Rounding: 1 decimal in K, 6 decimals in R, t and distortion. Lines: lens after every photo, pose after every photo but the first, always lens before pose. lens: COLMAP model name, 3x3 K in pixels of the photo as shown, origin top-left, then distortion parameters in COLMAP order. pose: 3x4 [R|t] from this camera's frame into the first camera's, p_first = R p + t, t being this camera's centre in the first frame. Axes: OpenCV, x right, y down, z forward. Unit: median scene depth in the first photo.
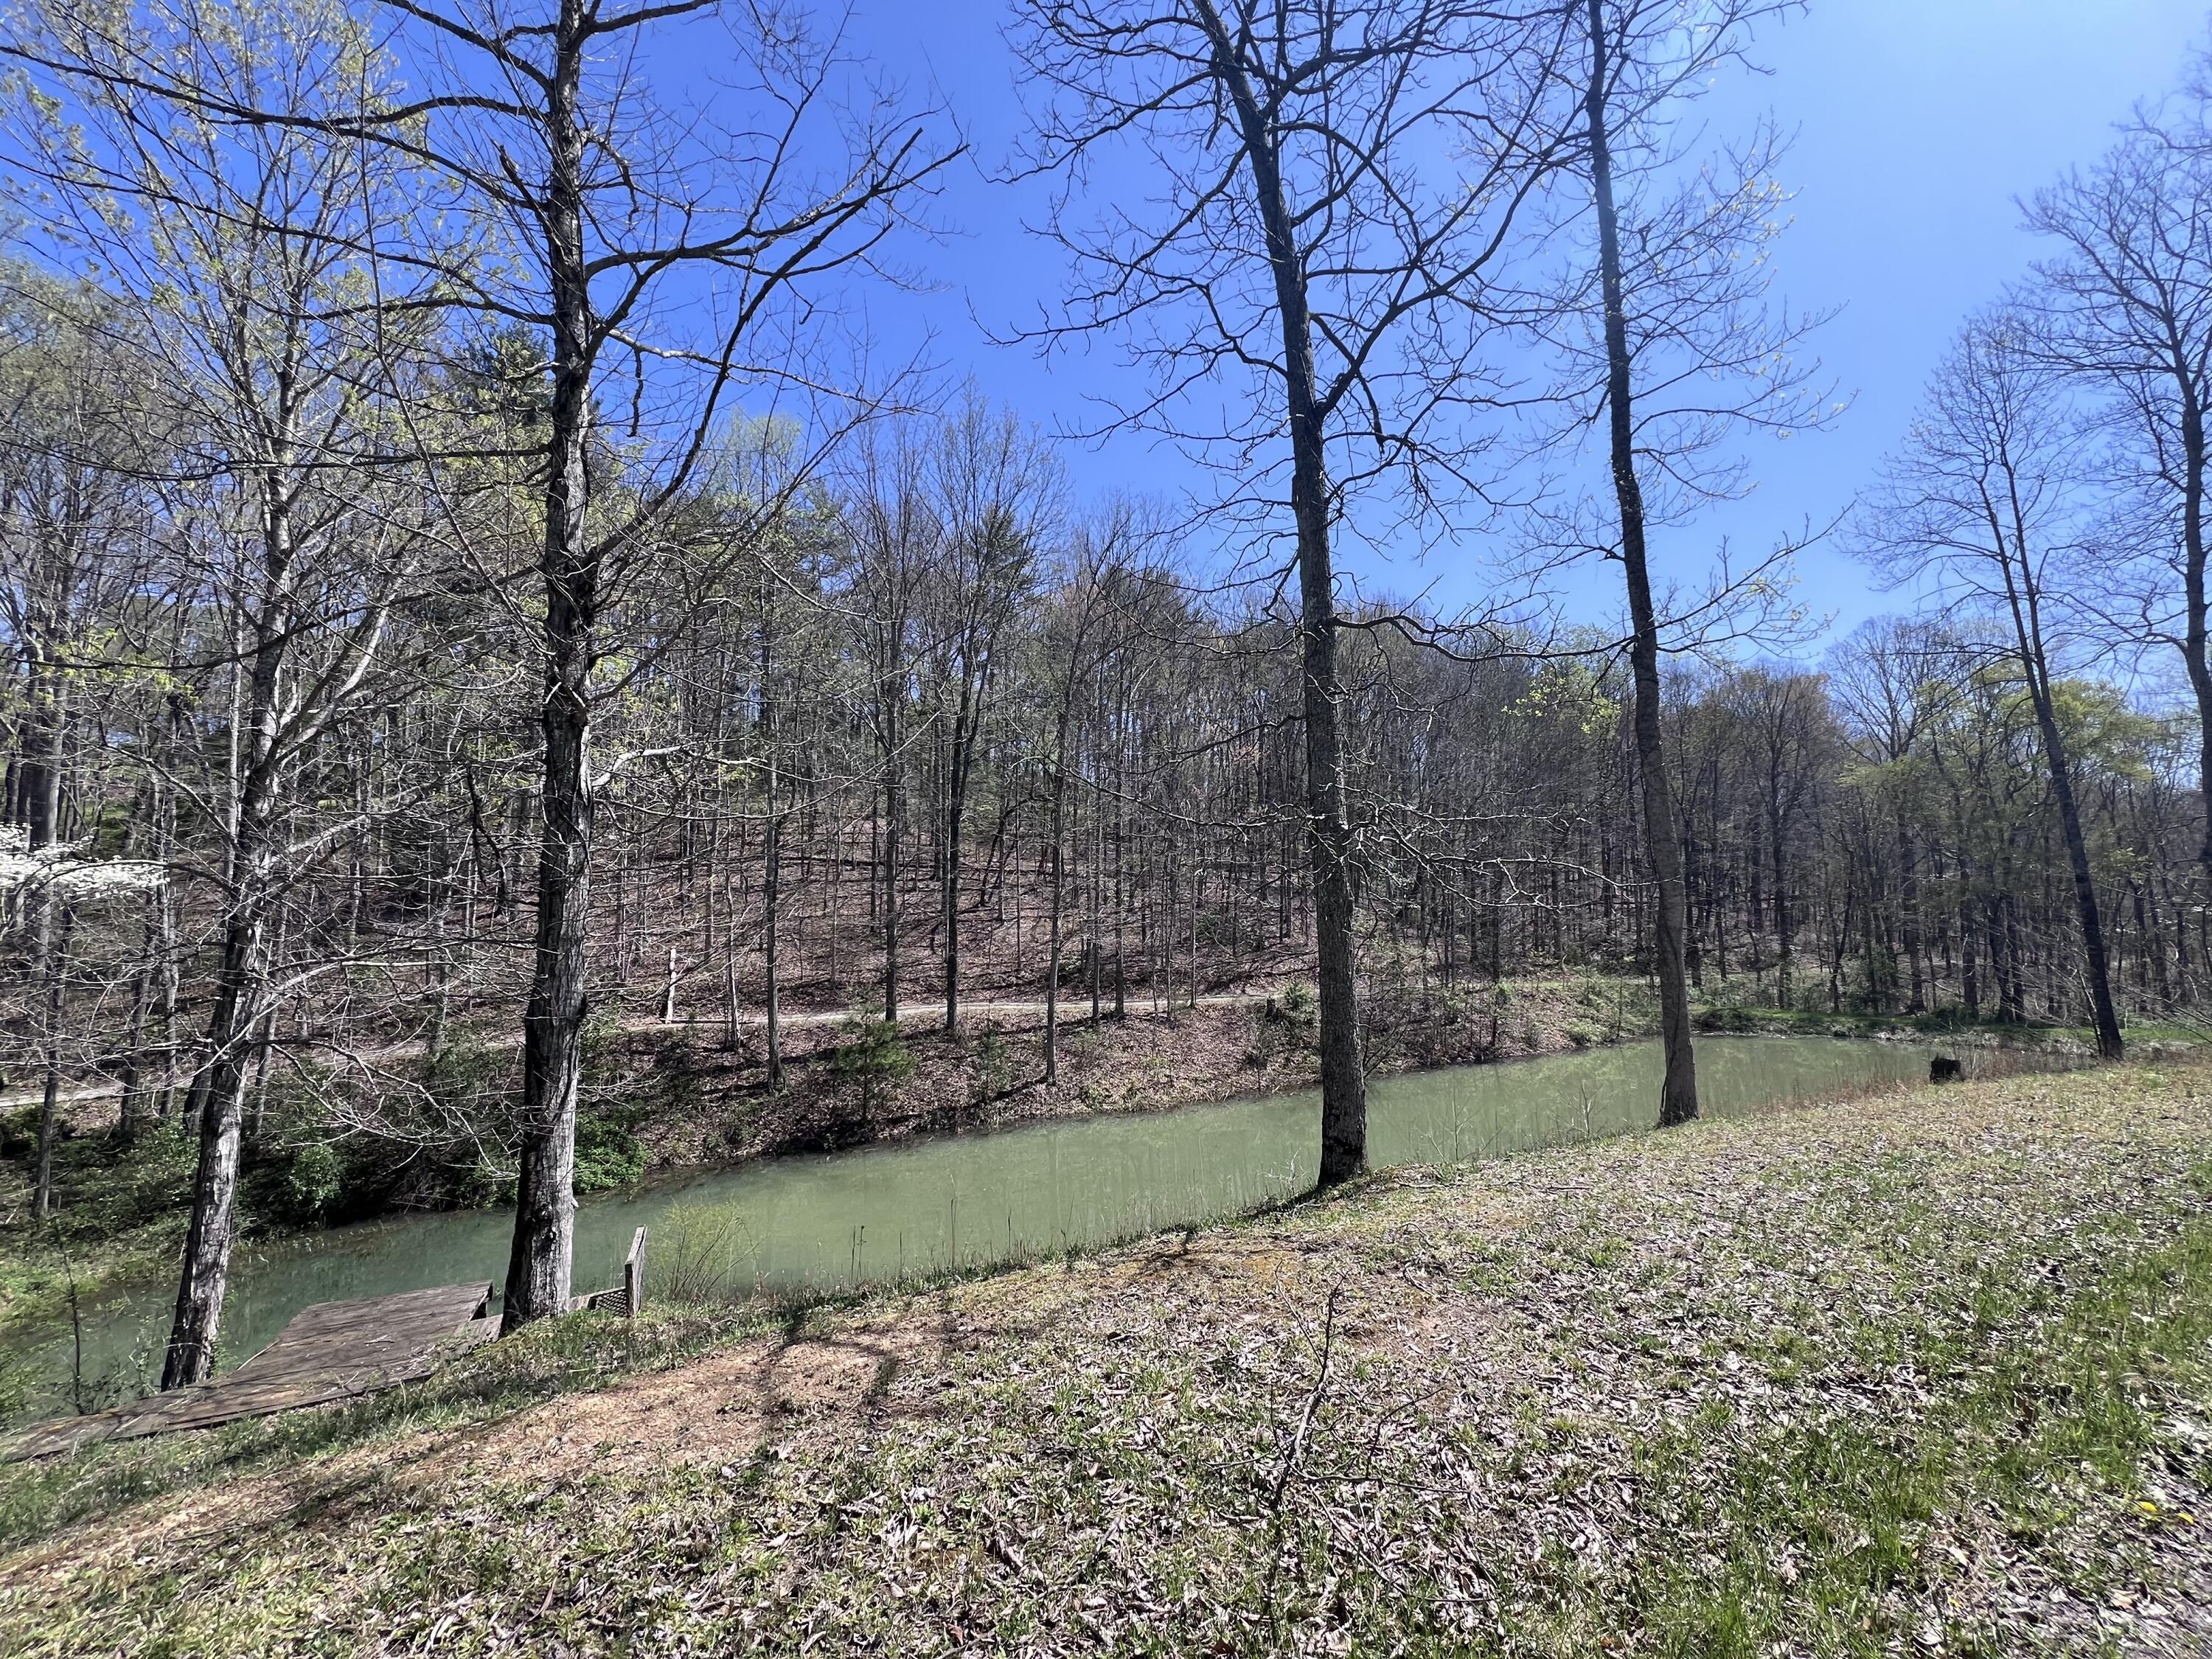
lens RADIAL K [[882.7, 0, 1109.3], [0, 882.7, 836.1], [0, 0, 1]] dist [-0.000356, 0.000728]
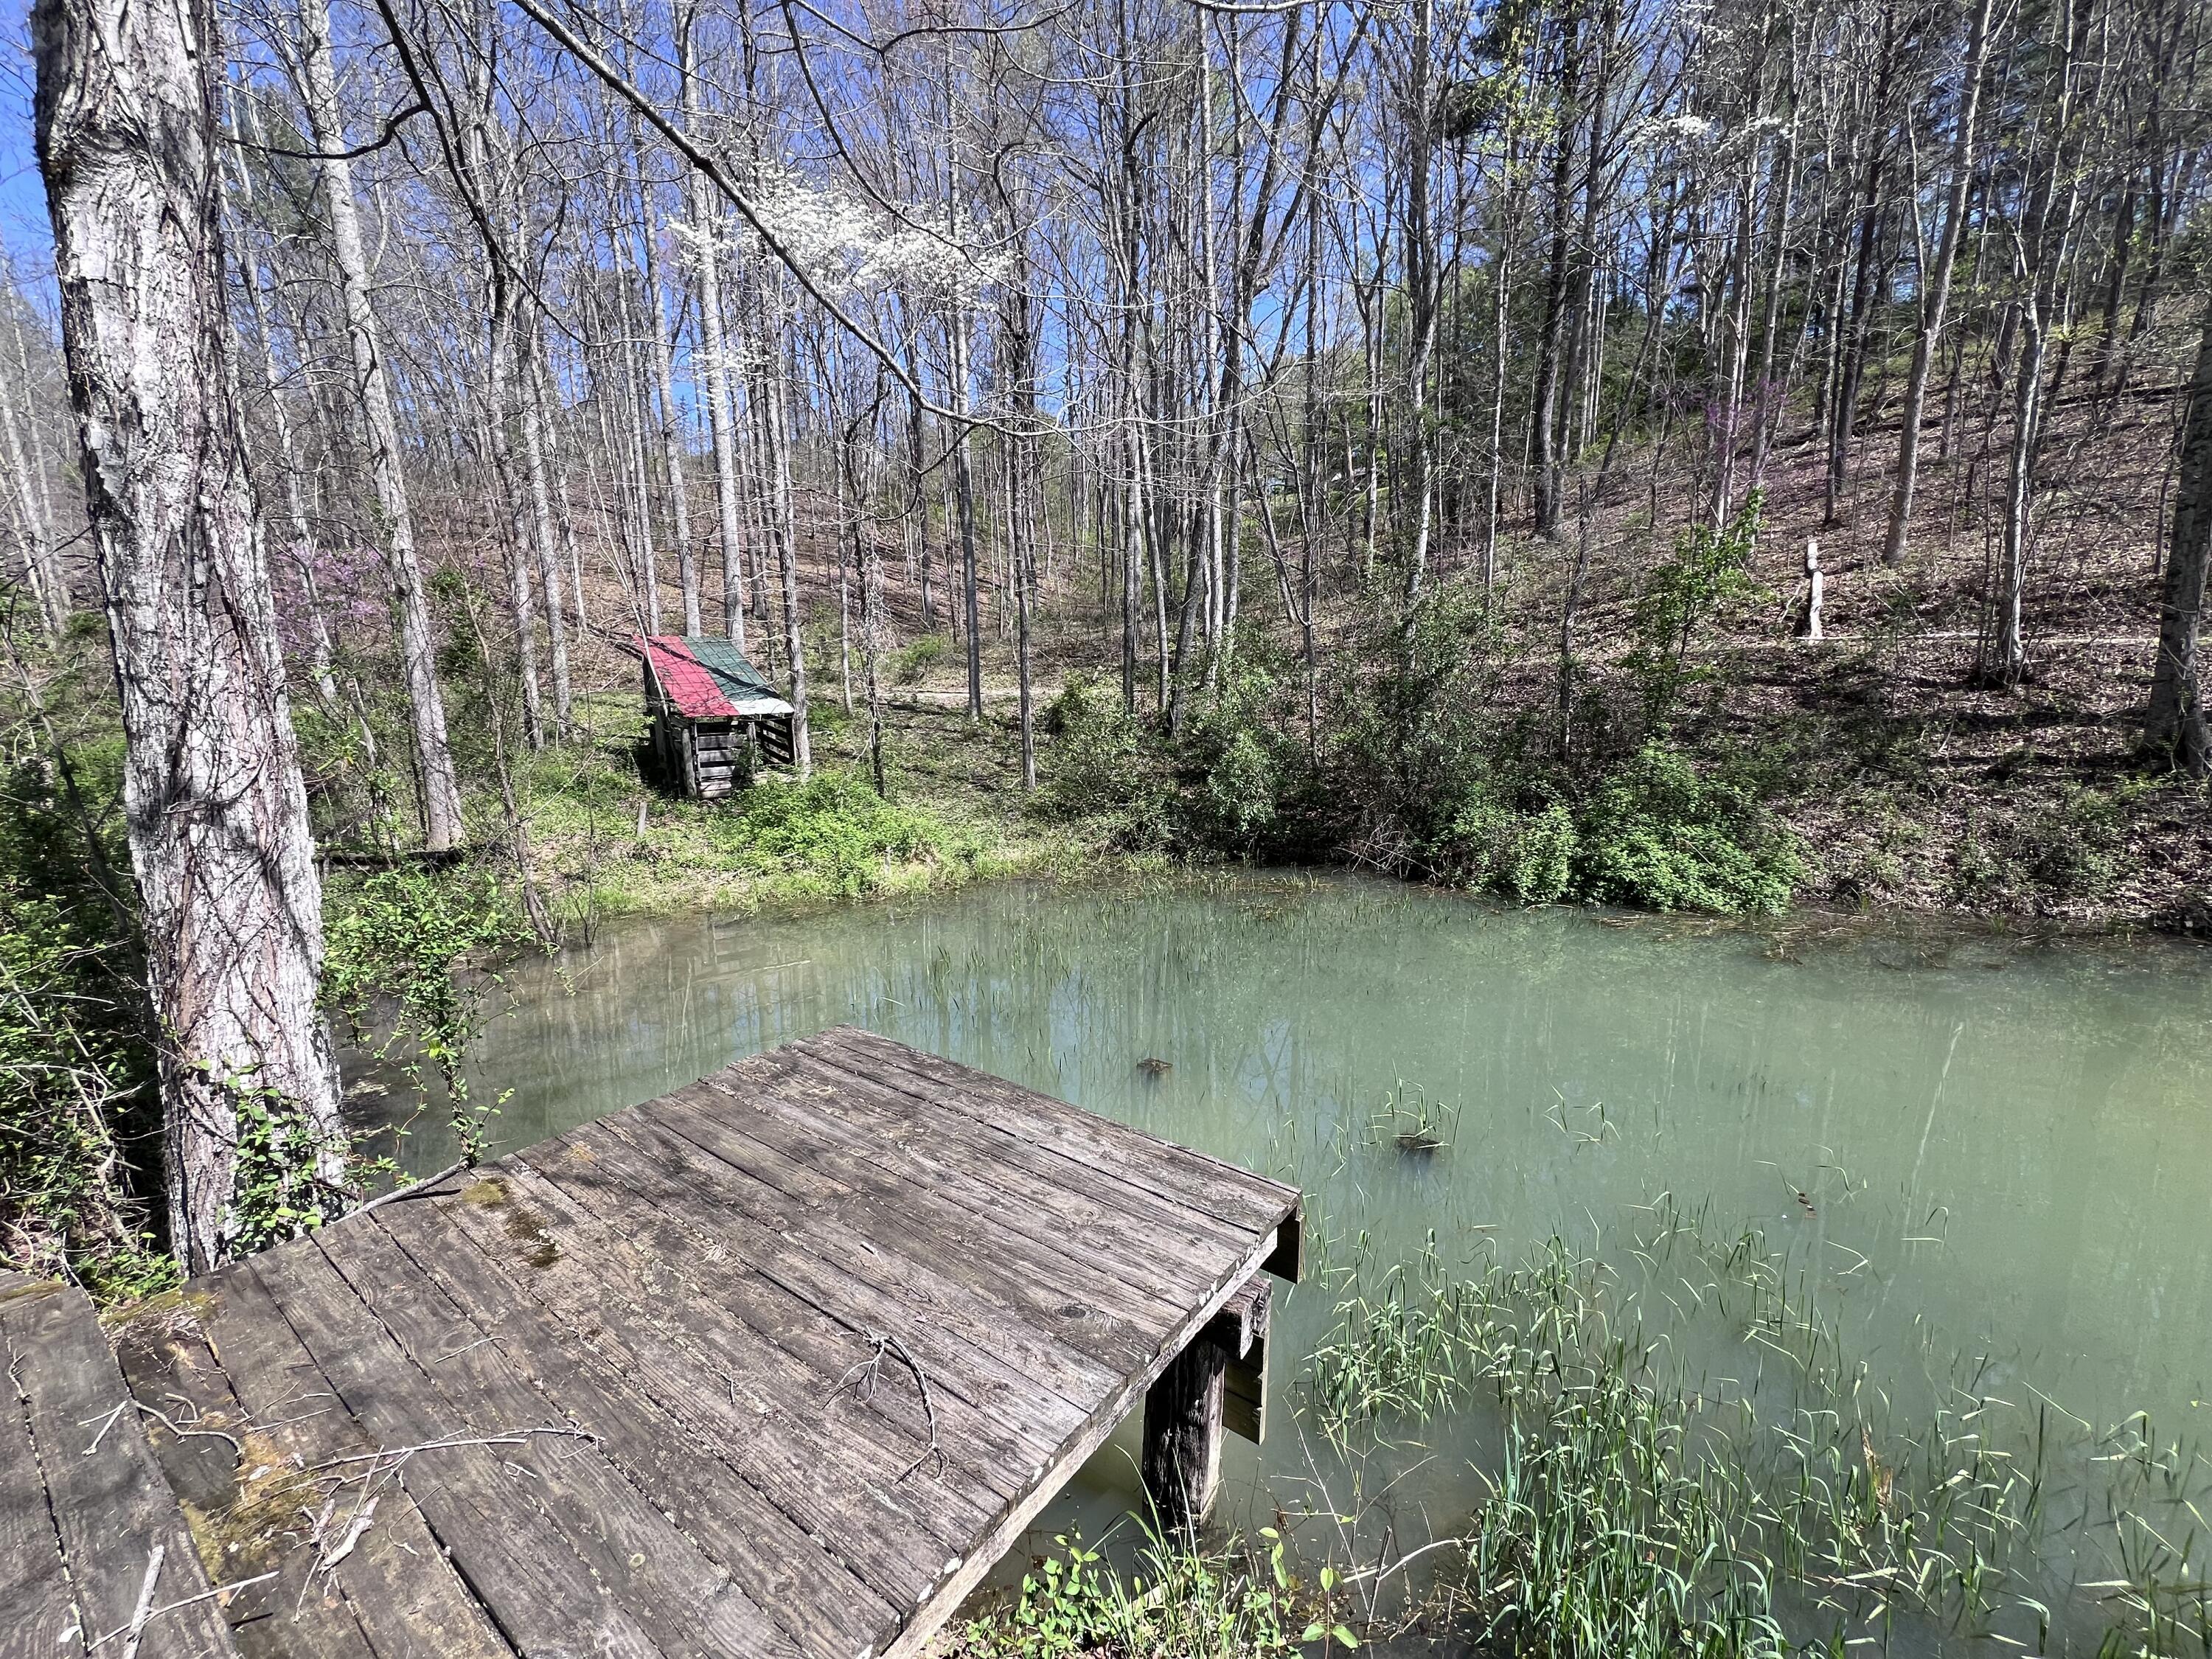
lens RADIAL K [[882.7, 0, 1109.3], [0, 882.7, 836.1], [0, 0, 1]] dist [-0.000356, 0.000728]
pose [[0.489448, 0.167449, -0.855805, -0.265106], [0.090276, 0.966388, 0.240717, 0.175685], [0.867347, -0.195077, 0.457880, 0.418546]]
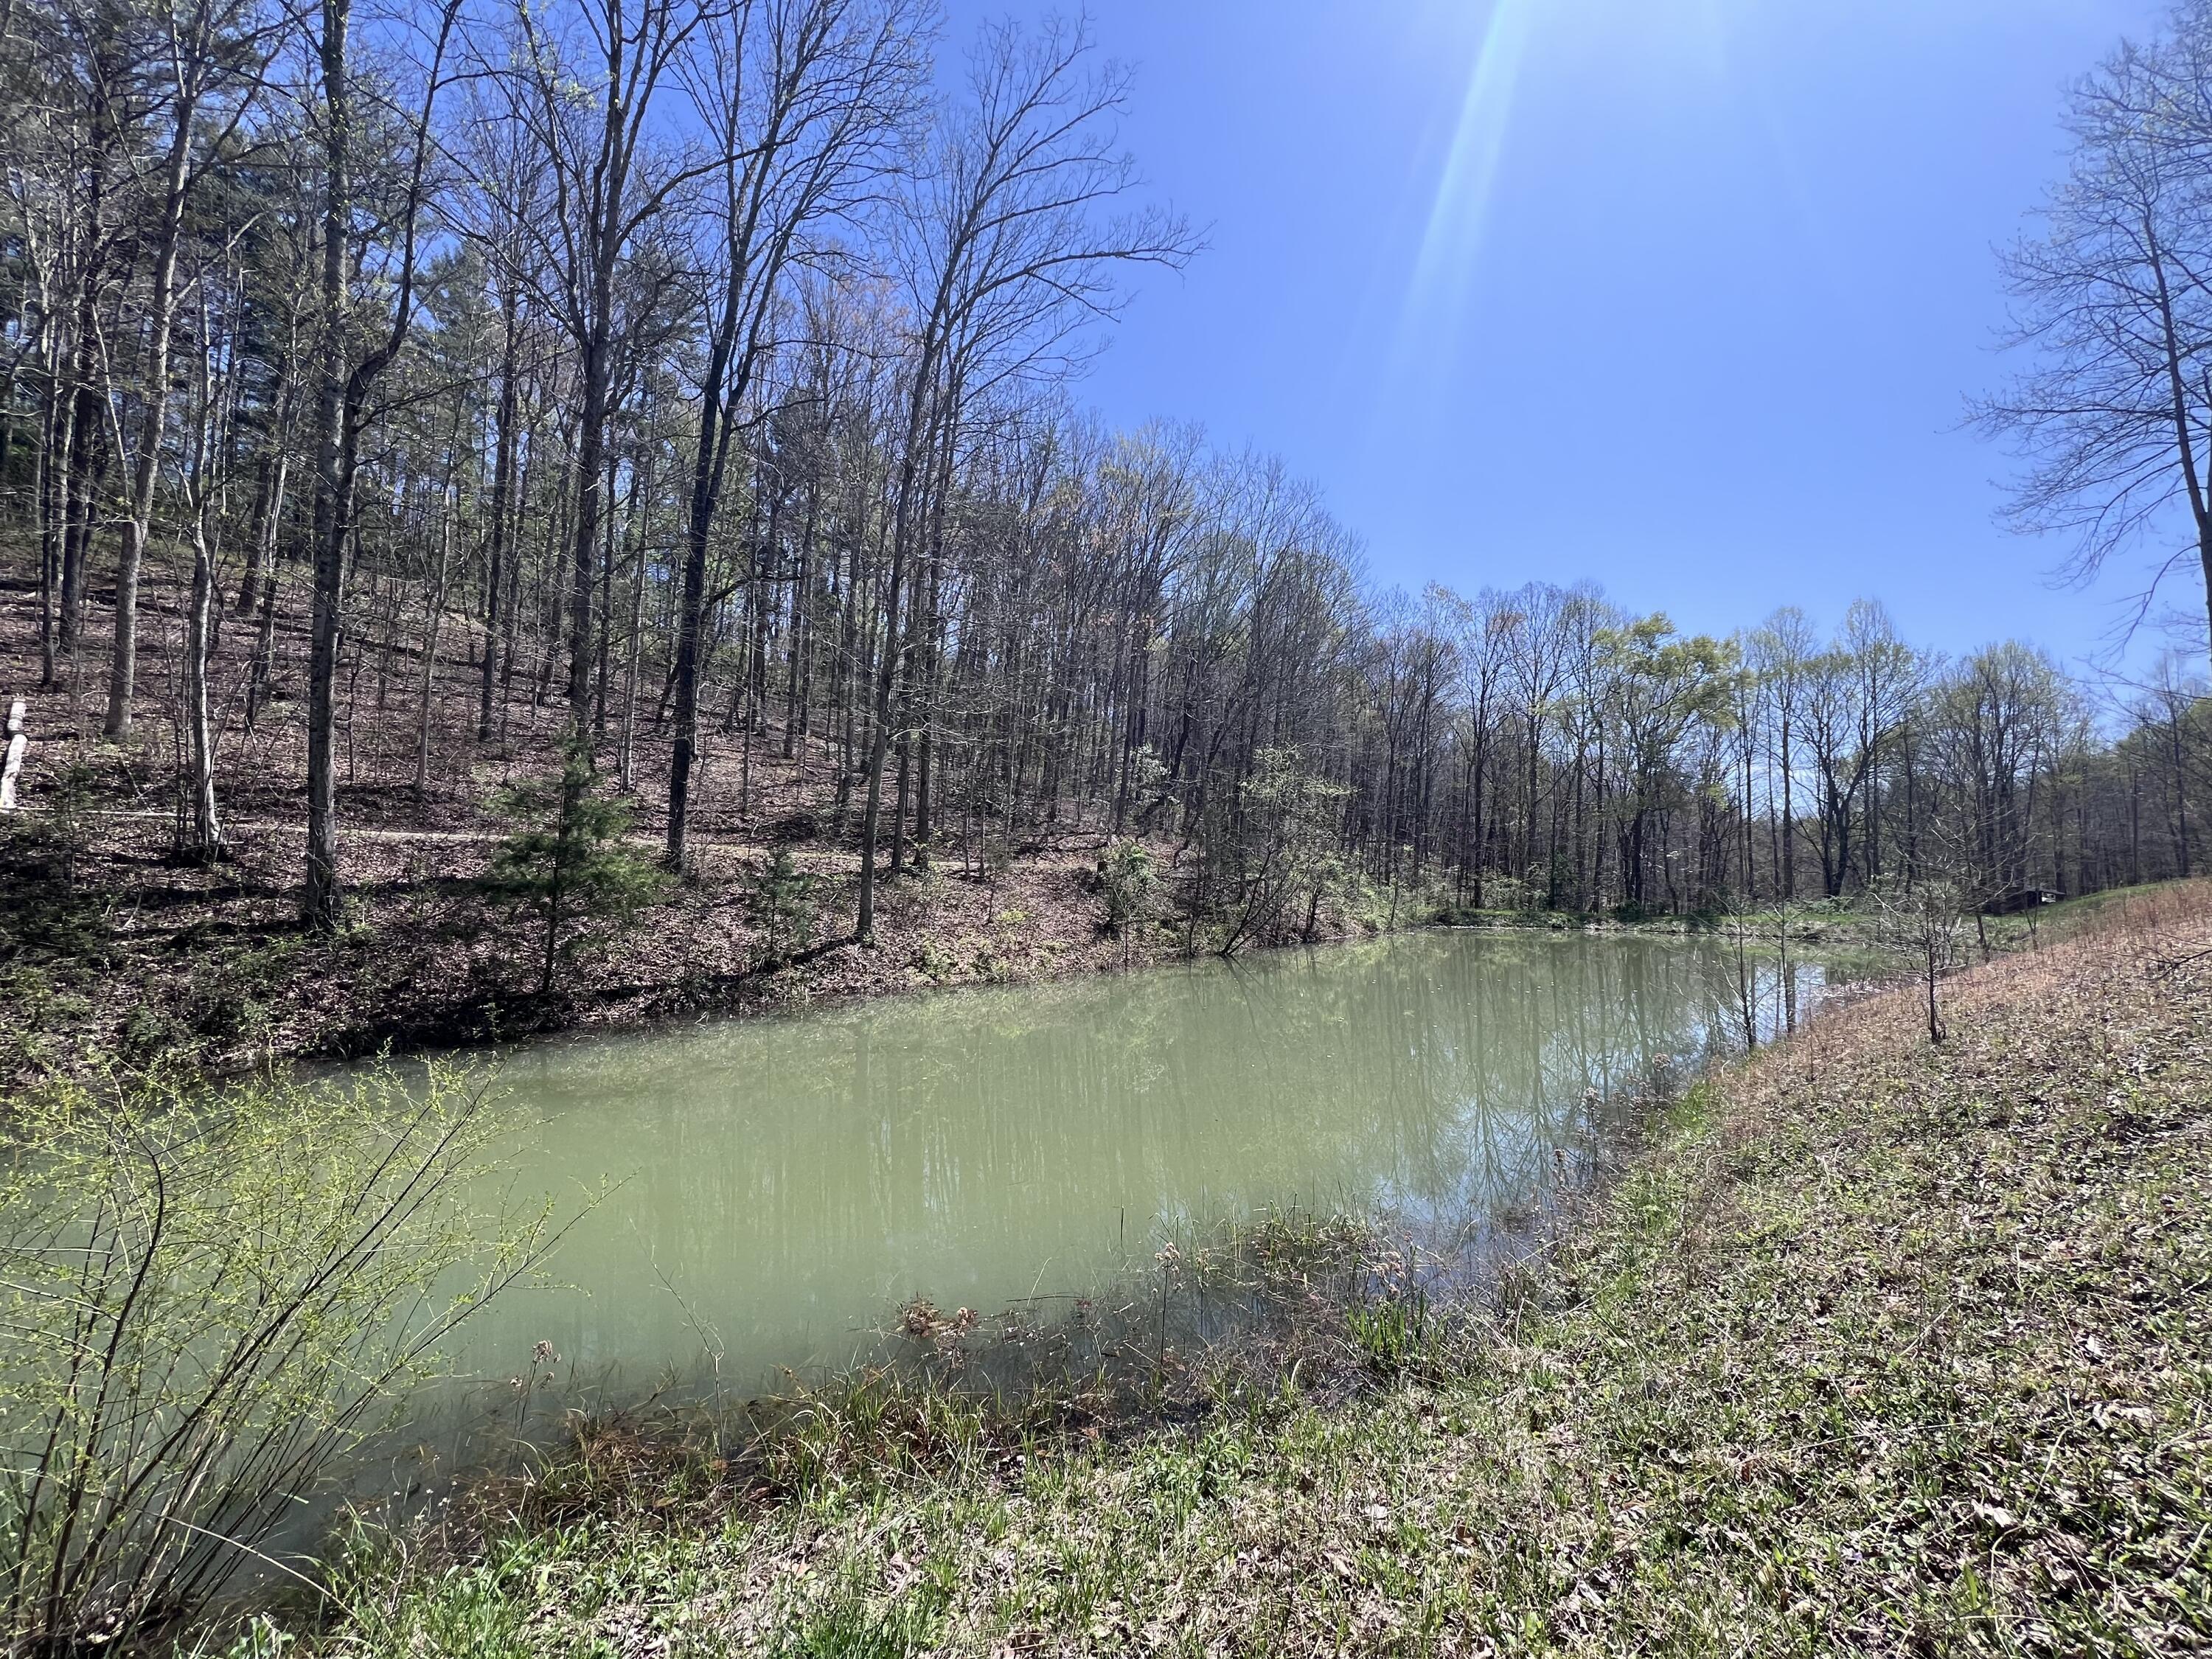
lens RADIAL K [[879.5, 0, 1109.8], [0, 879.5, 836.8], [0, 0, 1]] dist [0.002311, 0.000179]
pose [[0.903366, 0.060110, 0.424636, -0.194604], [-0.084525, 0.995663, 0.038874, 0.175229], [-0.420458, -0.071010, 0.904529, 0.384850]]
